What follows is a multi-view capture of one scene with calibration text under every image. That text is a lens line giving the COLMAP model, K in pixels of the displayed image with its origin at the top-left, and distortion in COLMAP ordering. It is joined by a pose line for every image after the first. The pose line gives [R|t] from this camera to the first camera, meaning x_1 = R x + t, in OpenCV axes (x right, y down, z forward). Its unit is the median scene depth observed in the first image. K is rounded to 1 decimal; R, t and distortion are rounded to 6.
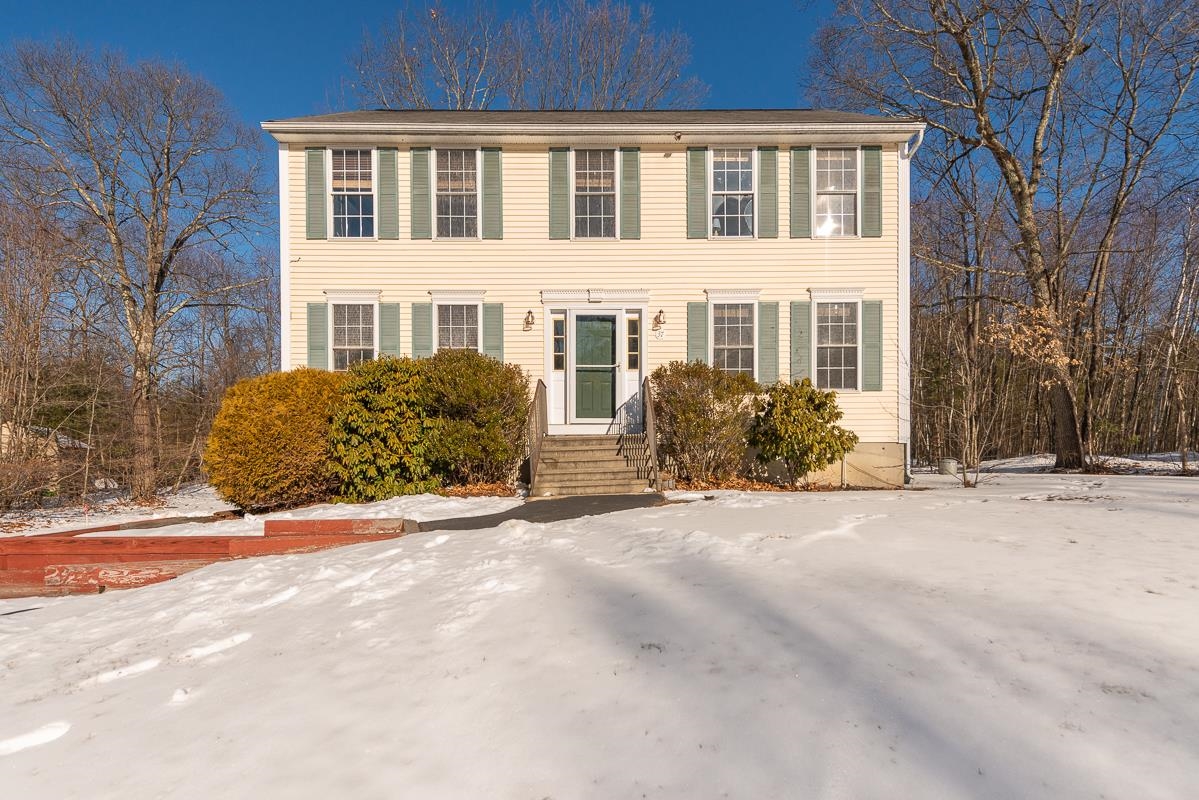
lens RADIAL K [[487.5, 0, 594.6], [0, 487.5, 439.7], [0, 0, 1]] dist [0.012731, 0.000060]
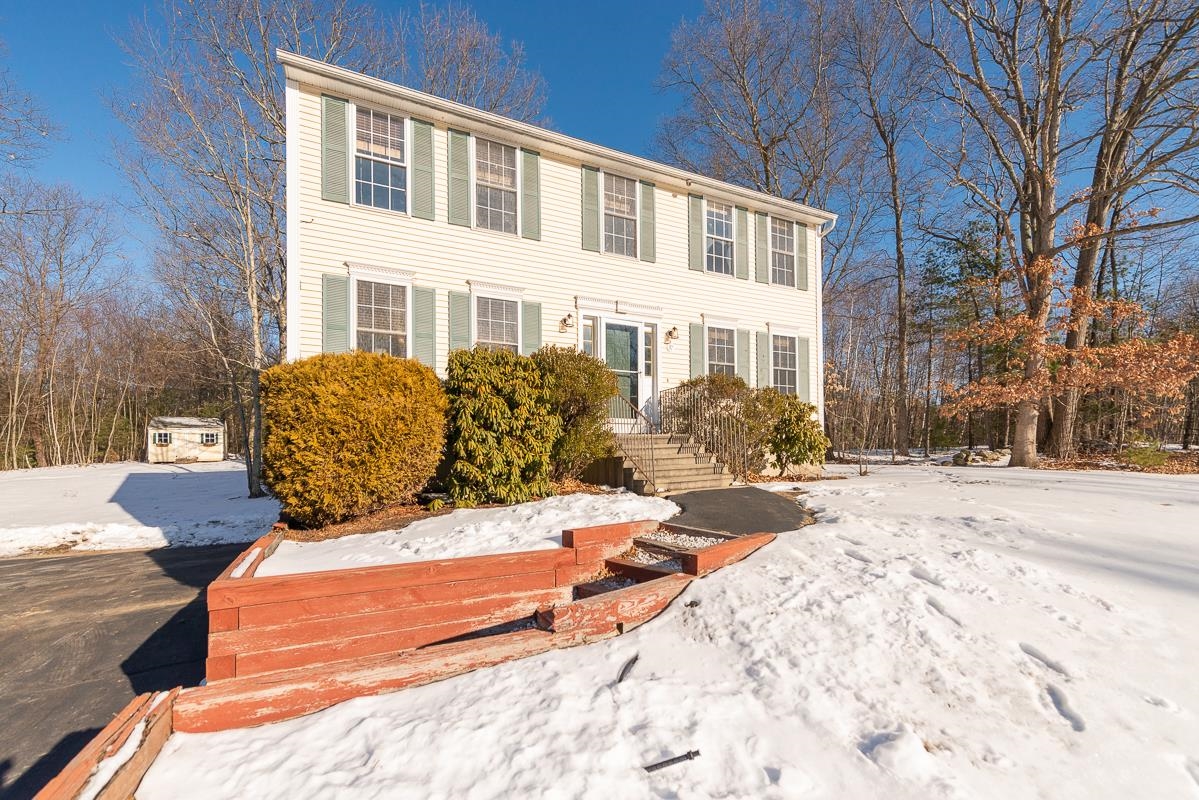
lens RADIAL K [[487.5, 0, 613.7], [0, 487.5, 421.0], [0, 0, 1]] dist [0.012731, 0.000060]
pose [[0.904903, 0.028515, 0.424662, -0.473503], [-0.017938, 0.999422, -0.028883, -0.007165], [-0.425241, 0.018519, 0.904891, 0.015905]]
